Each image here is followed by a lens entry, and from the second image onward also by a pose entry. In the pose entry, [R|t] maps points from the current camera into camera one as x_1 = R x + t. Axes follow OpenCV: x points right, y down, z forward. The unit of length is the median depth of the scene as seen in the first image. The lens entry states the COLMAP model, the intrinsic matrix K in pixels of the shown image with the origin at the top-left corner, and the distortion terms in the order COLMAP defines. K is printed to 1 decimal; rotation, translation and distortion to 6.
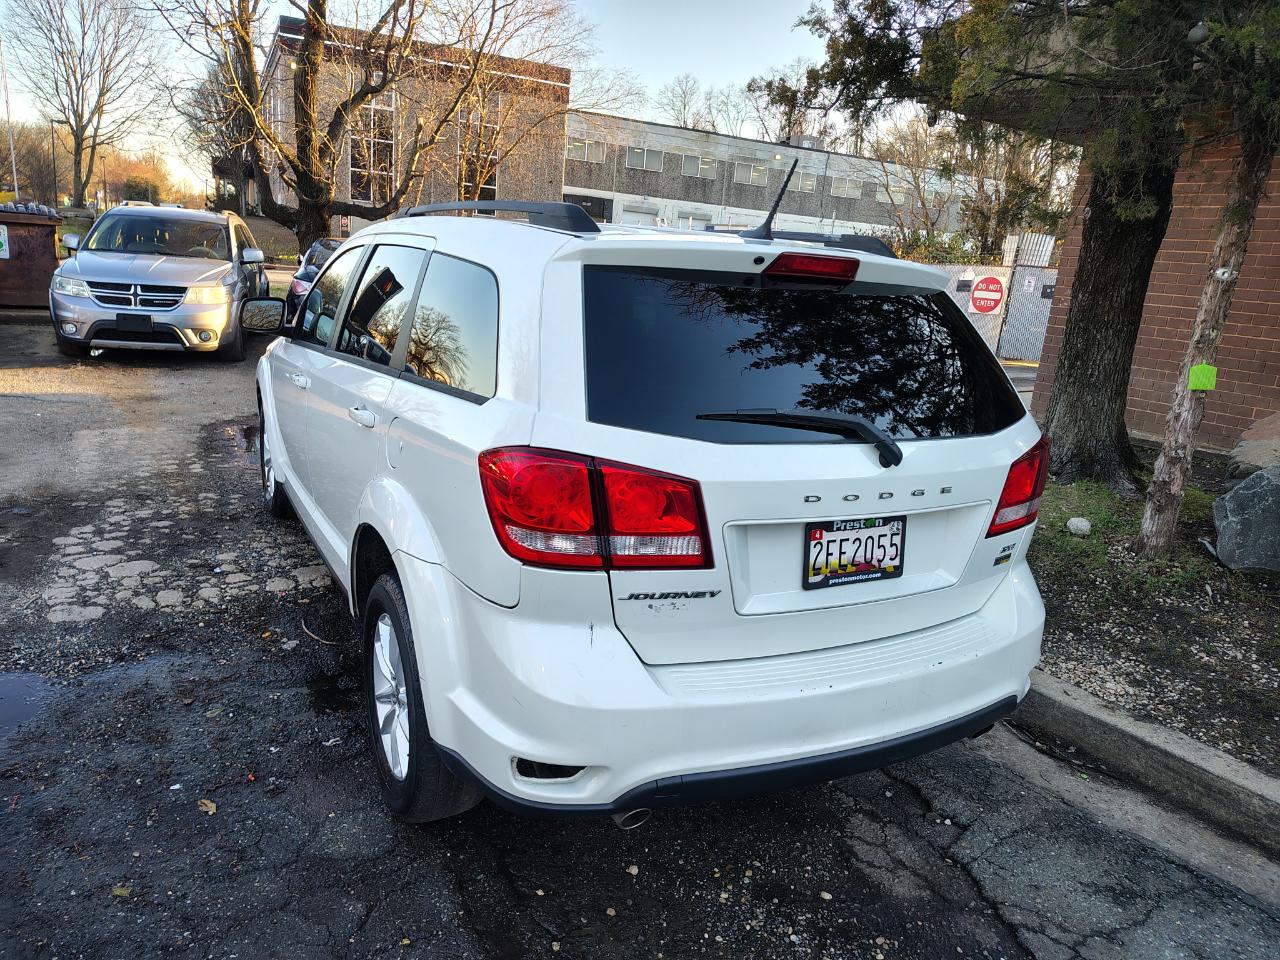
lens RADIAL K [[865.0, 0, 633.1], [0, 865.0, 482.9], [0, 0, 1]] dist [0.046805, -0.060282]
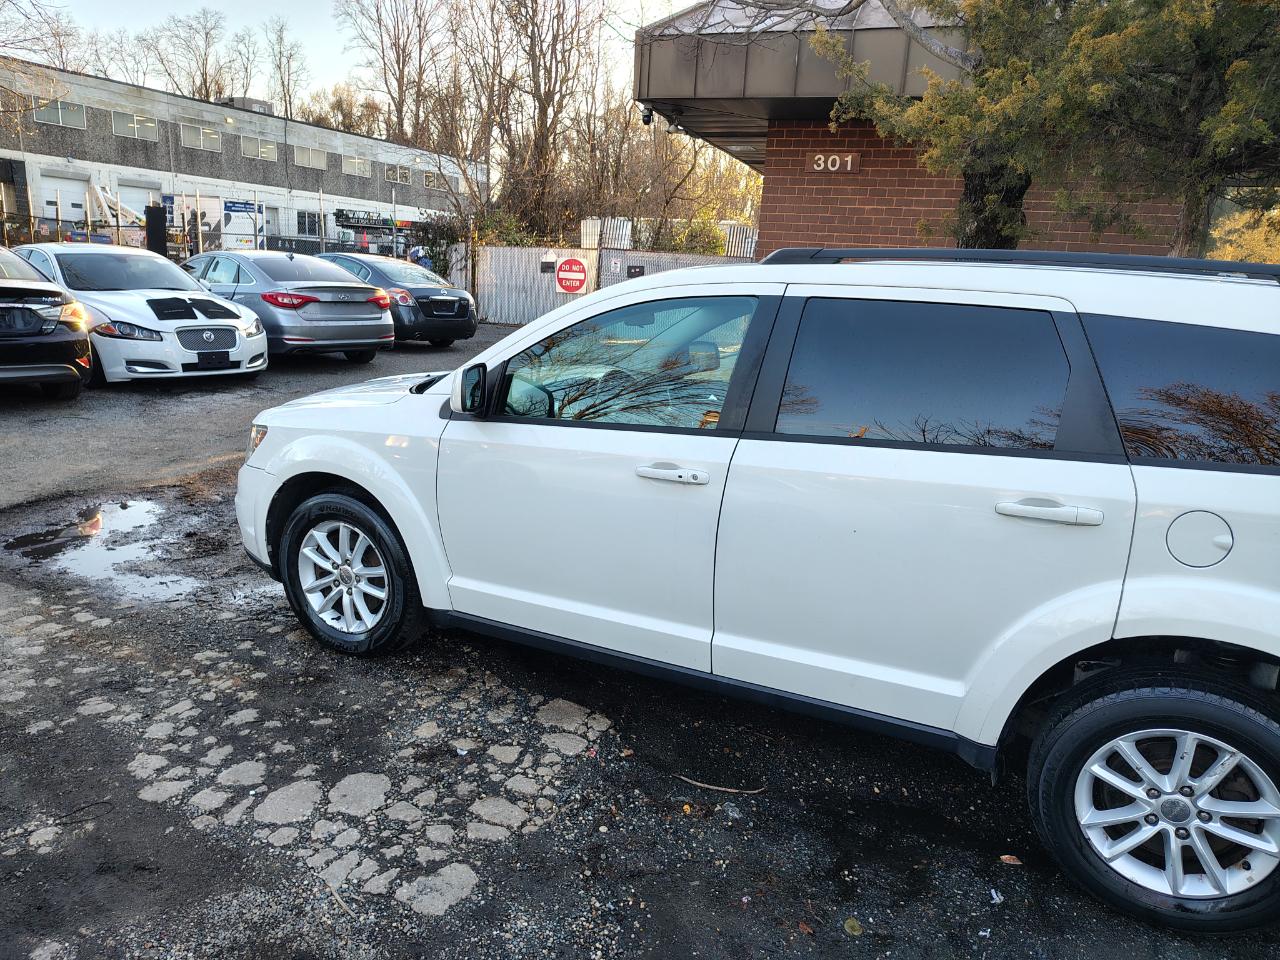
lens RADIAL K [[865.0, 0, 633.1], [0, 865.0, 482.9], [0, 0, 1]] dist [0.046805, -0.060282]
pose [[0.820115, -0.164775, 0.547960, -0.619702], [0.147802, 0.986144, 0.075328, -0.129102], [-0.552780, 0.019212, 0.833106, 0.286458]]
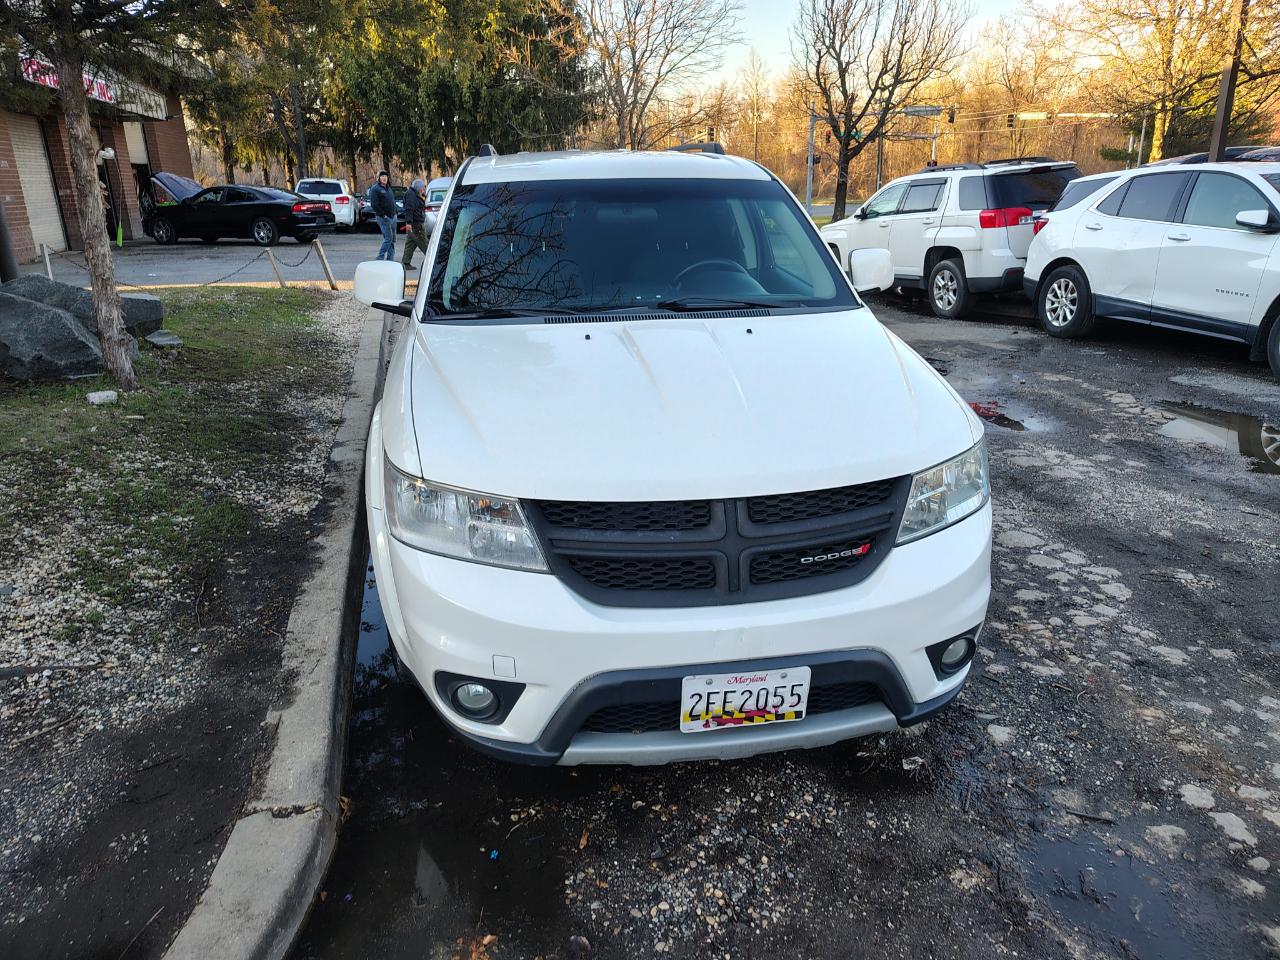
lens RADIAL K [[862.1, 0, 645.8], [0, 862.1, 469.6], [0, 0, 1]] dist [0.043367, -0.041460]
pose [[-0.939079, -0.165210, 0.301389, -0.435805], [0.029011, 0.835664, 0.548474, -0.428825], [-0.342474, 0.523804, -0.779962, 1.578046]]
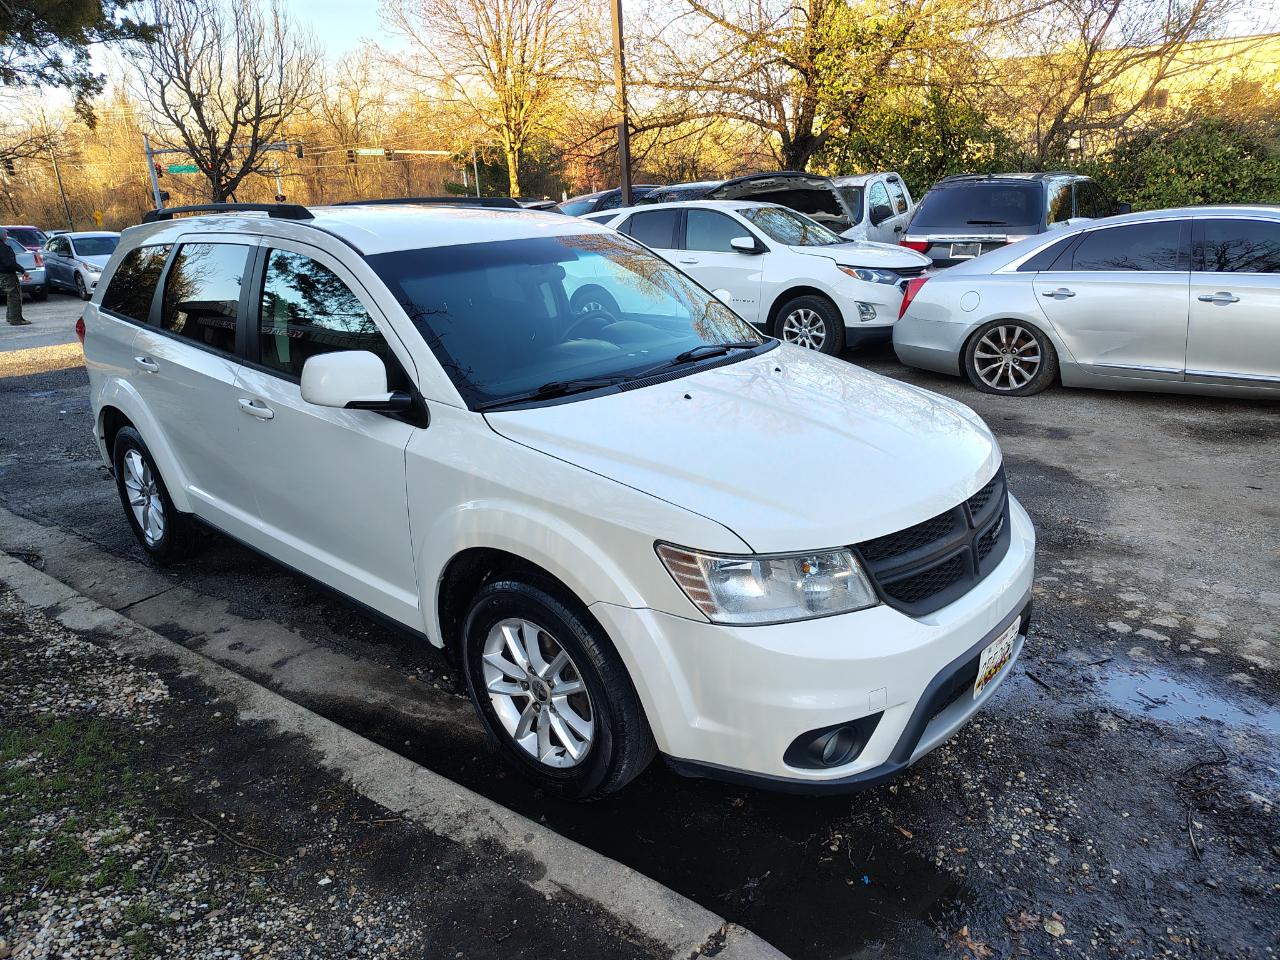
lens RADIAL K [[865.0, 0, 633.1], [0, 865.0, 482.9], [0, 0, 1]] dist [0.046805, -0.060282]
pose [[-0.944194, 0.067002, -0.322503, -0.006007], [-0.110894, 0.857276, 0.502772, -0.431265], [0.310161, 0.510478, -0.802005, 1.591276]]
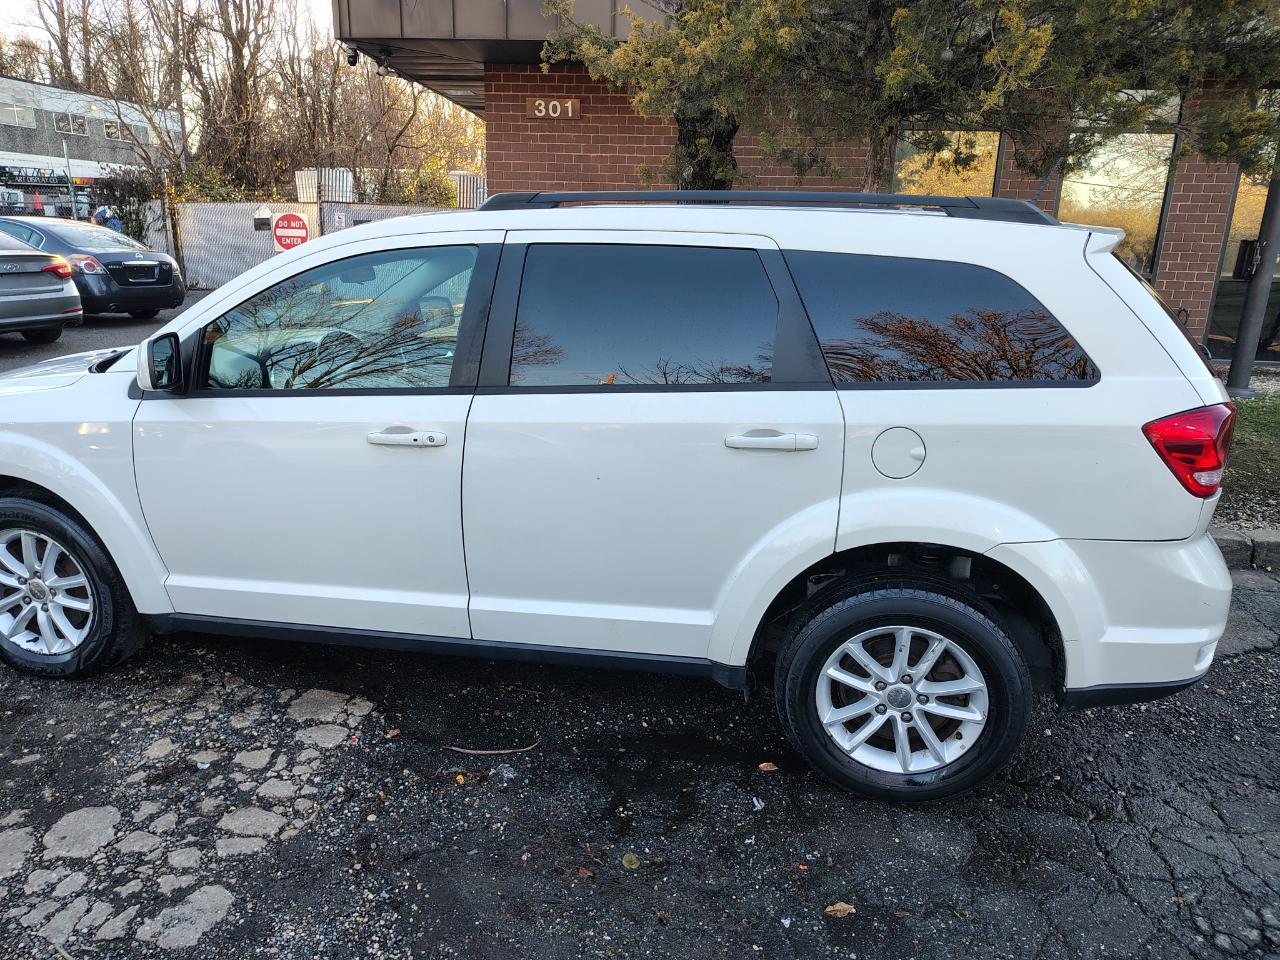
lens RADIAL K [[872.5, 0, 618.3], [0, 872.5, 483.1], [0, 0, 1]] dist [0.030808, -0.049235]
pose [[0.634454, -0.270178, 0.724205, -0.602708], [0.214747, 0.961650, 0.170627, -0.125676], [-0.742531, 0.047266, 0.668142, 0.288074]]
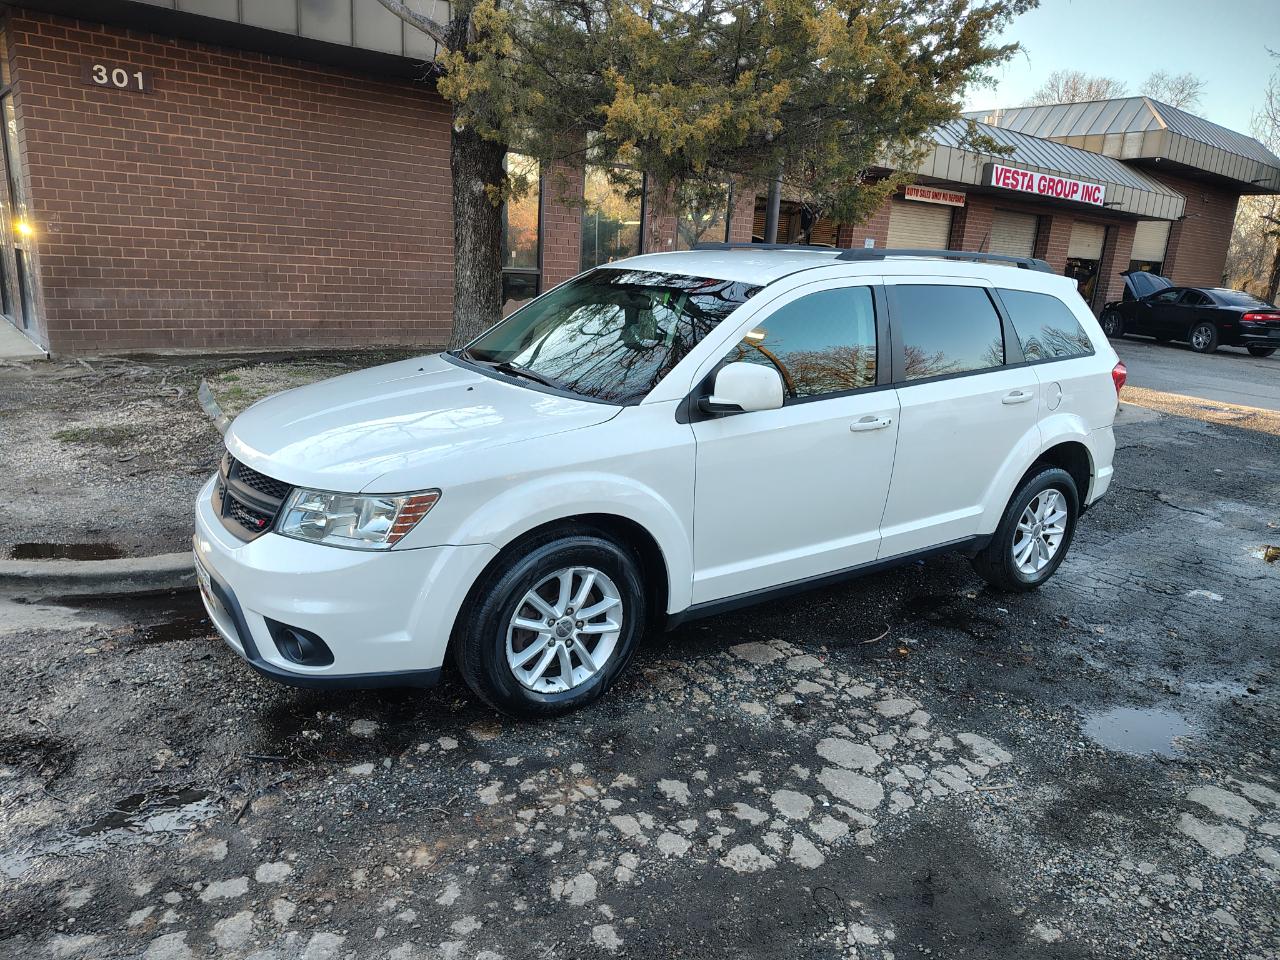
lens RADIAL K [[871.5, 0, 640.0], [0, 871.5, 480.0], [0, 0, 1]] dist [0.082328, -0.096740]
pose [[-0.105426, -0.327528, 0.938941, -1.003223], [0.178926, 0.922546, 0.341899, -0.341216], [-0.978198, 0.204046, -0.038657, 0.984860]]
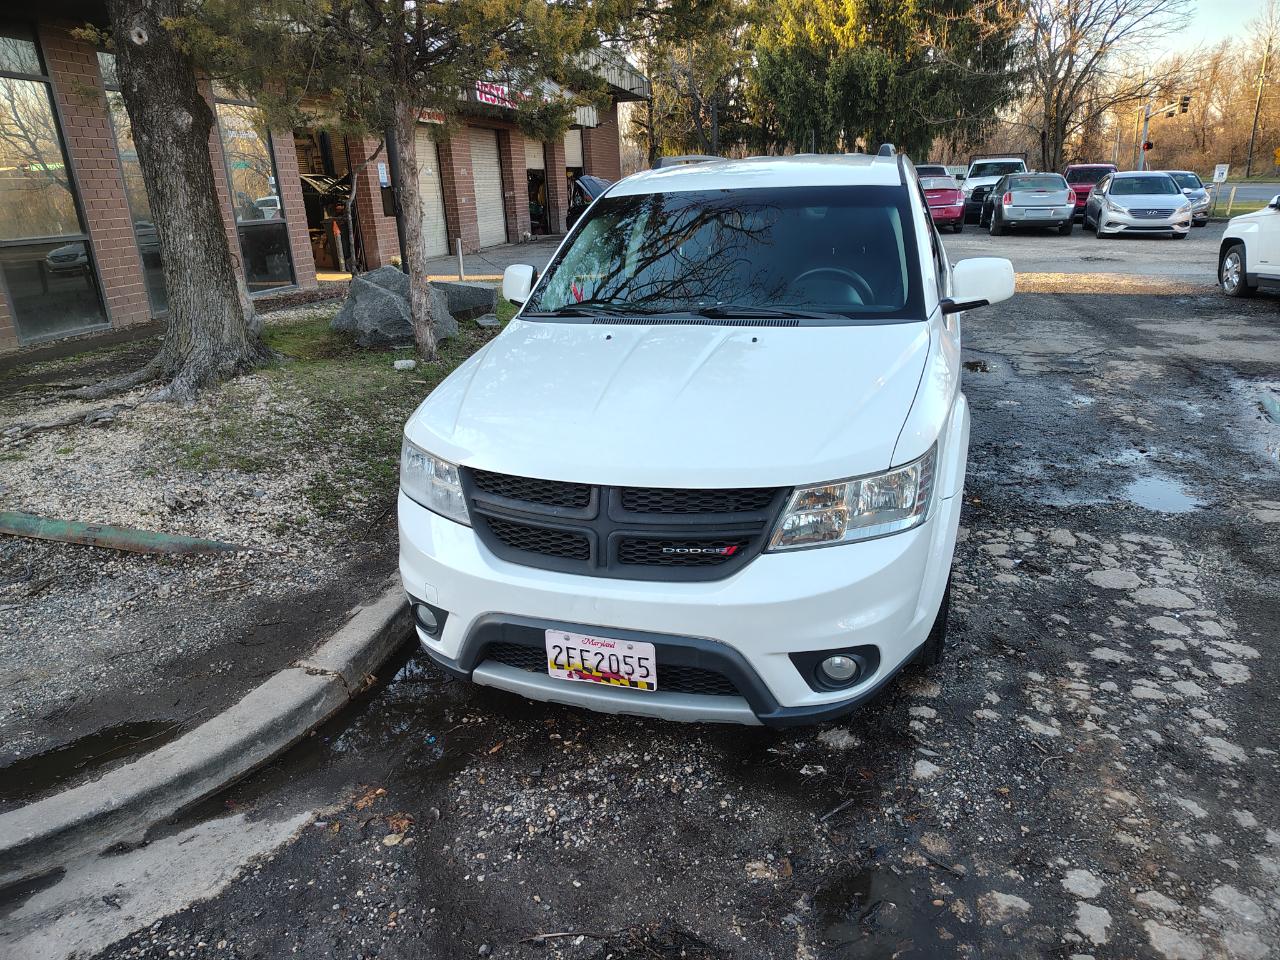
lens RADIAL K [[864.0, 0, 642.8], [0, 864.0, 485.3], [0, 0, 1]] dist [0.033972, -0.031555]
pose [[-0.690406, -0.282389, 0.666030, -0.681351], [0.166920, 0.833639, 0.526483, -0.435746], [-0.703901, 0.474661, -0.528413, 1.485173]]
